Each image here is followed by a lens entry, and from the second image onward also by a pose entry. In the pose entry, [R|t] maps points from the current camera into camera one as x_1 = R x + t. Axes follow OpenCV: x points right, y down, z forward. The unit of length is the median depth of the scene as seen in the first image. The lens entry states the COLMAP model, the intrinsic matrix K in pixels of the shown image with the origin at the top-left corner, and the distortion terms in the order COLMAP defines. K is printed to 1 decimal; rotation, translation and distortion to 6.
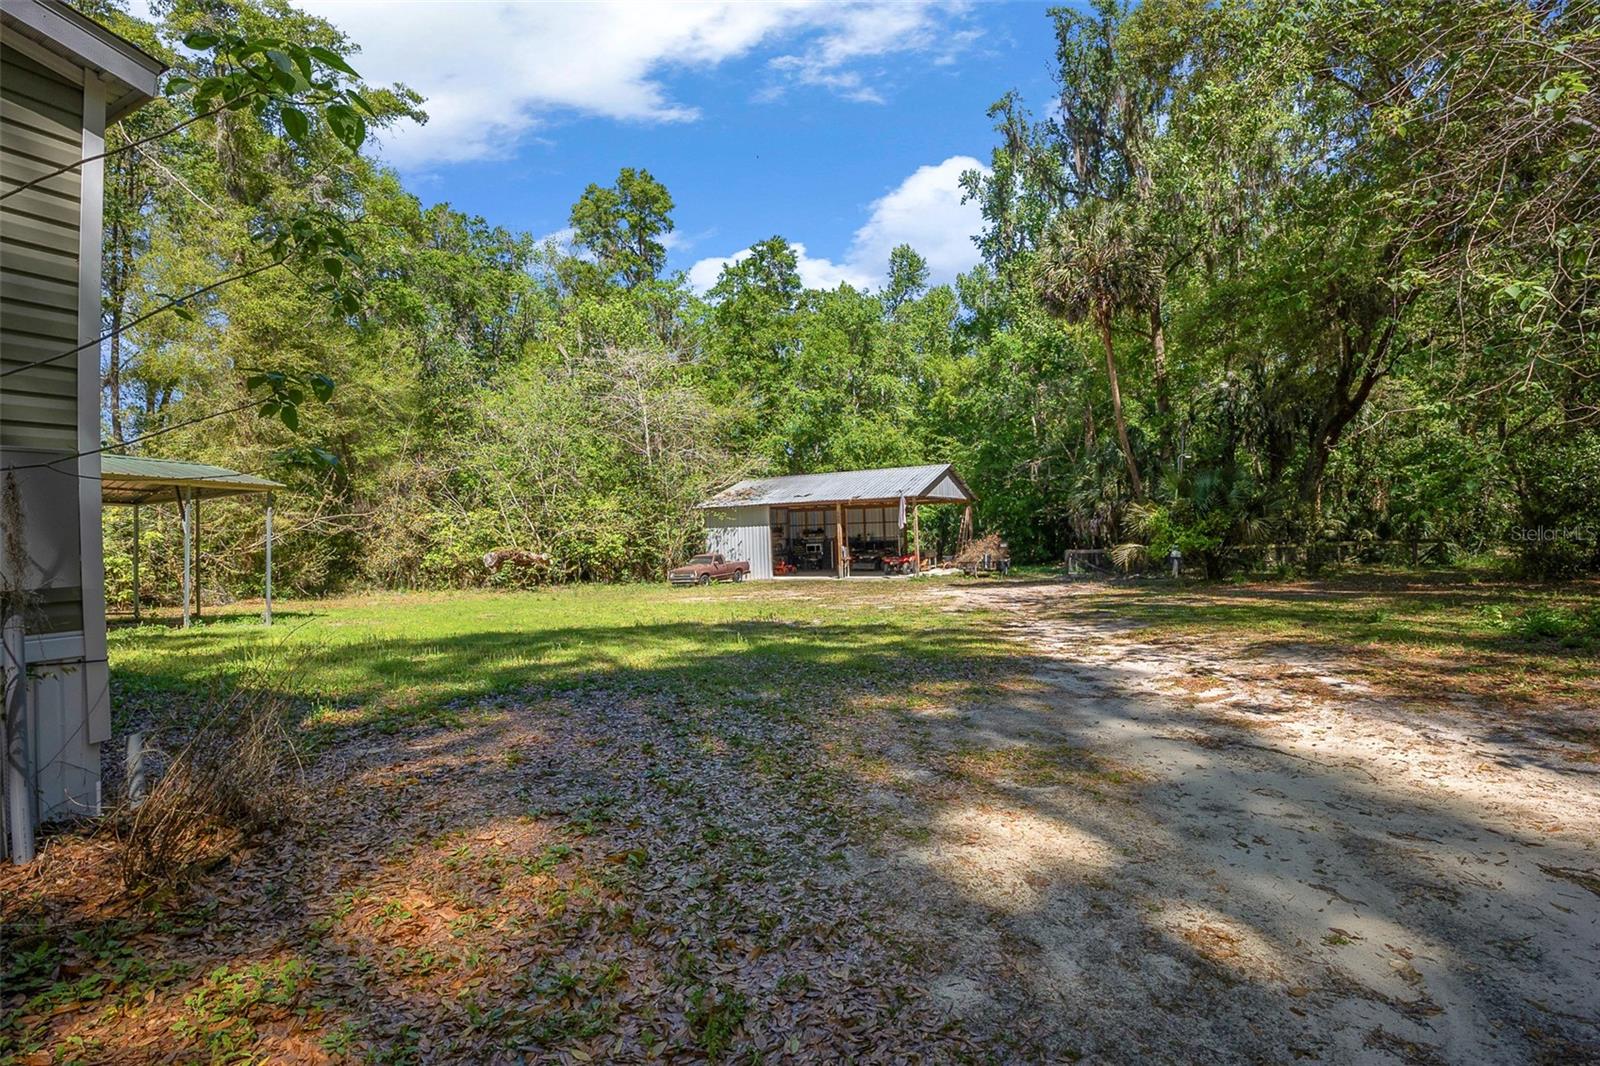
lens RADIAL K [[763.3, 0, 793.5], [0, 763.3, 523.2], [0, 0, 1]] dist [-0.057746, 0.000302]
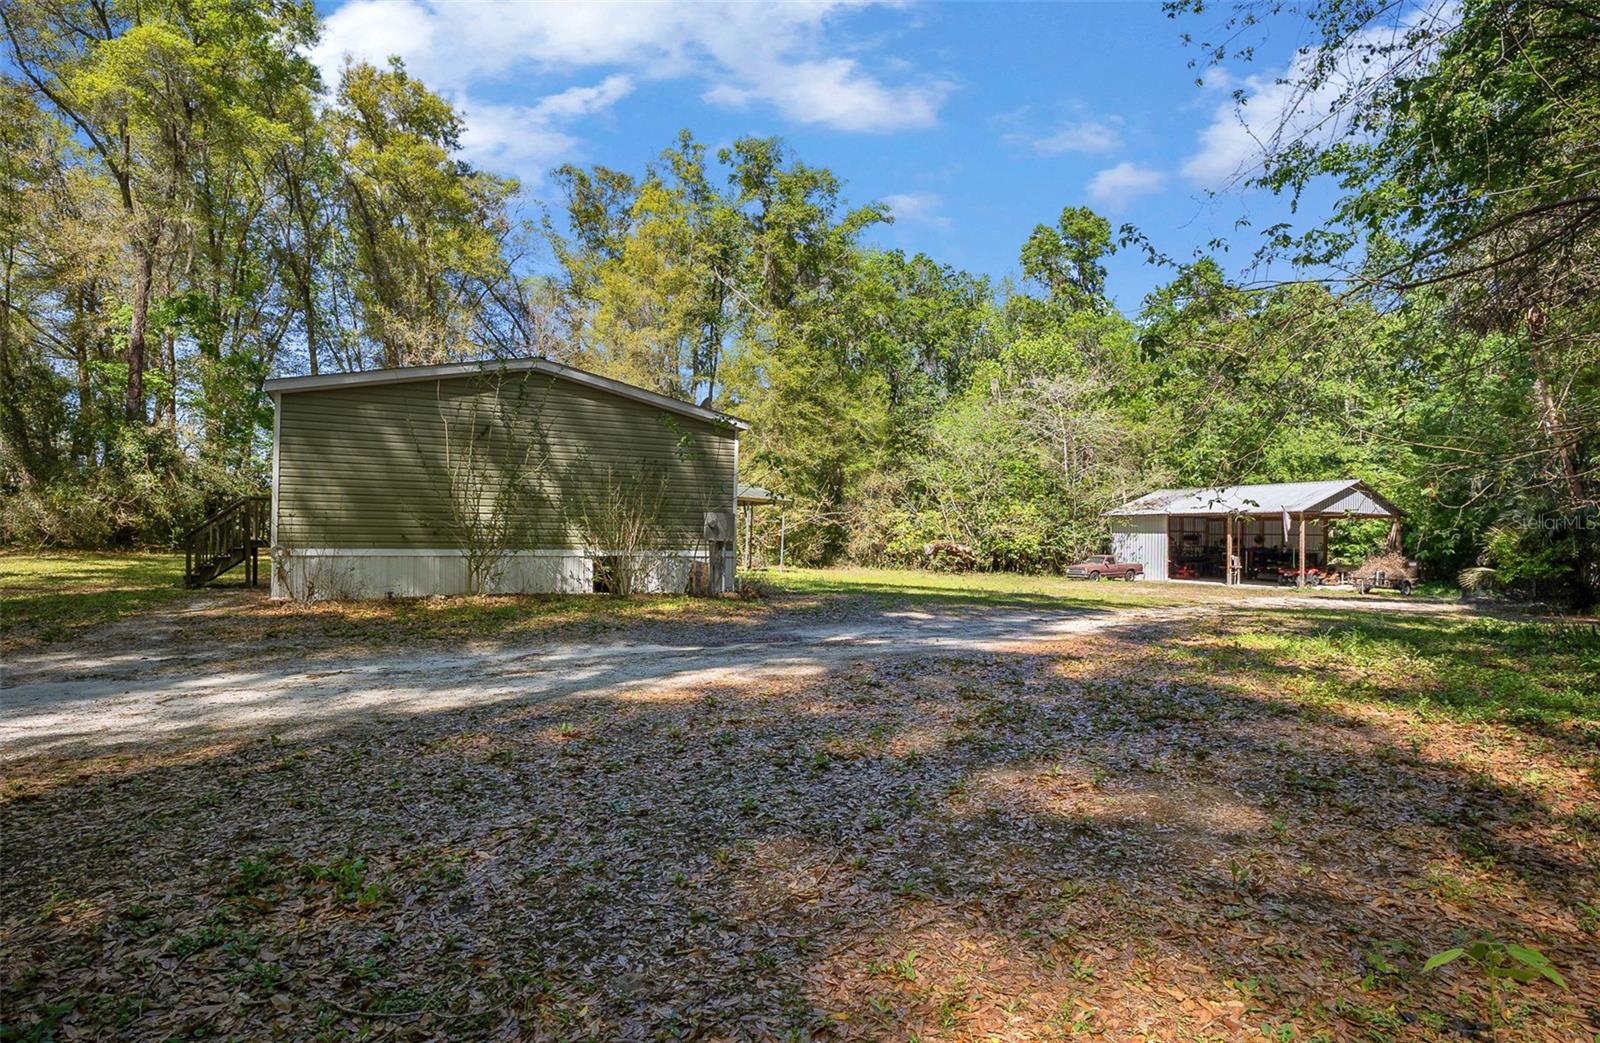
lens RADIAL K [[905.8, 0, 834.4], [0, 905.8, 542.5], [0, 0, 1]] dist [-0.005765, -0.000798]
pose [[0.836166, 0.051911, -0.546015, 0.298768], [-0.037348, 0.998589, 0.037744, -0.016022], [0.547204, -0.011168, 0.836925, -0.390777]]
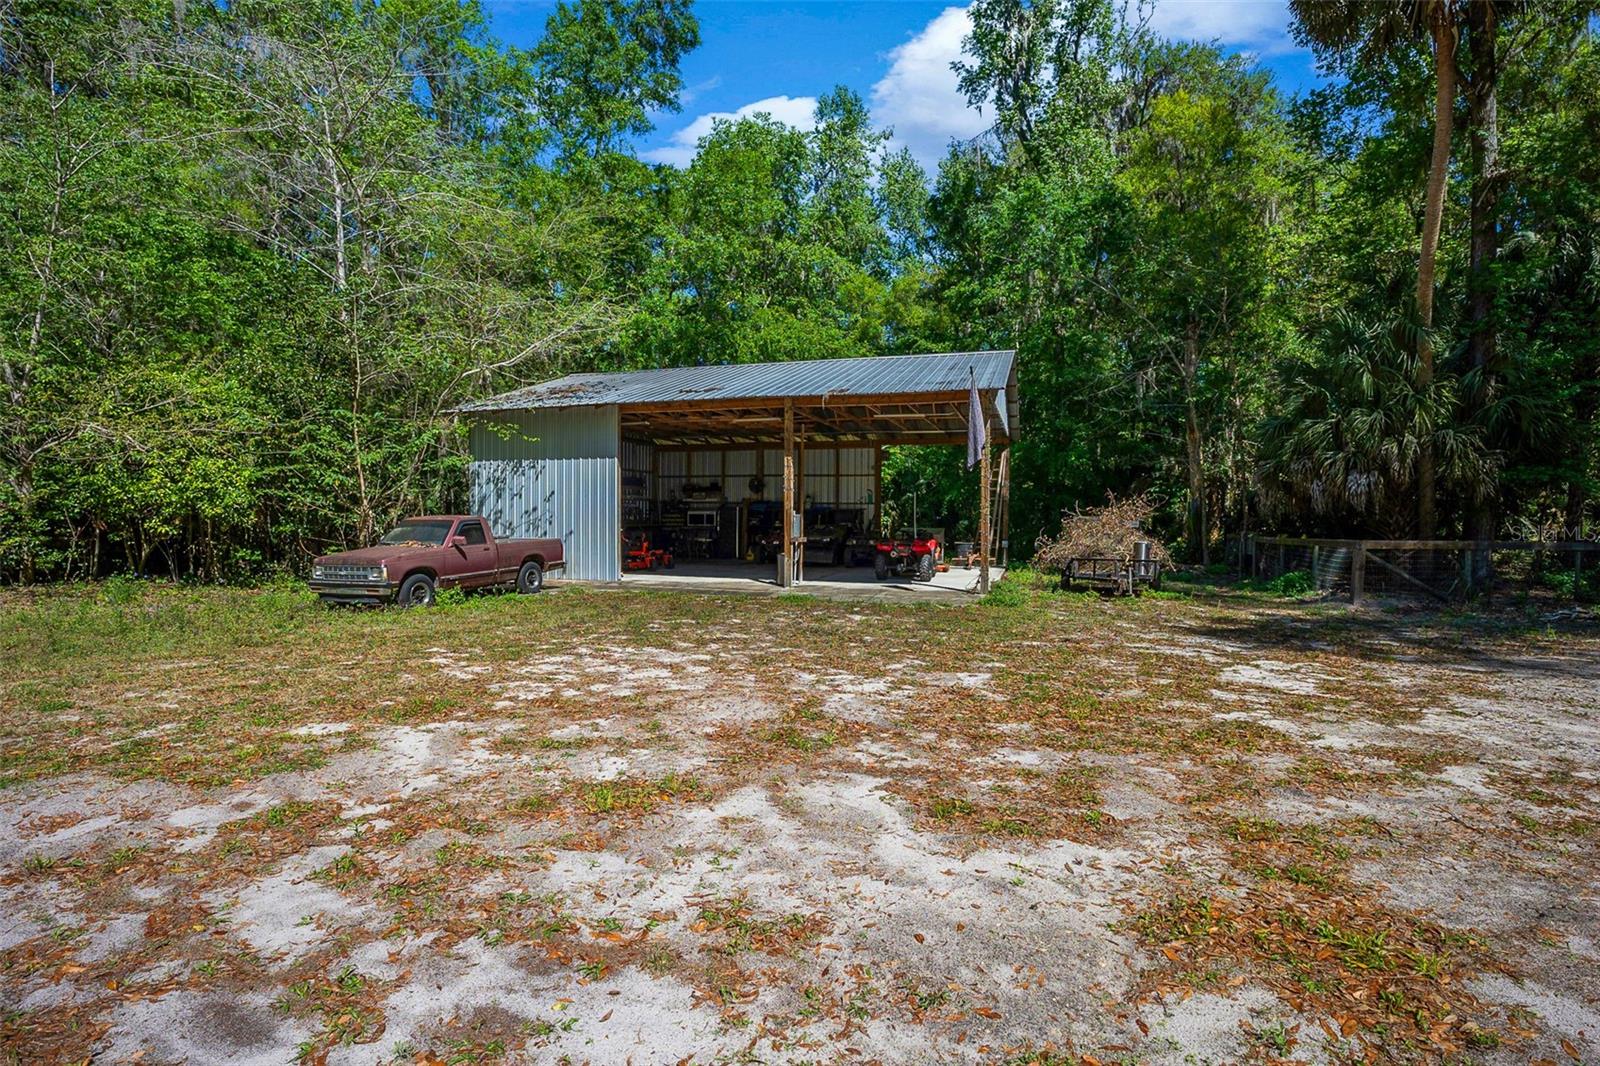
lens RADIAL K [[739.9, 0, 800.0], [0, 739.9, 533.0], [0, 0, 1]] dist [-0.052670, 0.000453]
pose [[0.977503, 0.037406, 0.207577, -0.016662], [-0.044682, 0.998536, 0.030472, 0.029029], [-0.206133, -0.039062, 0.977744, 0.586849]]
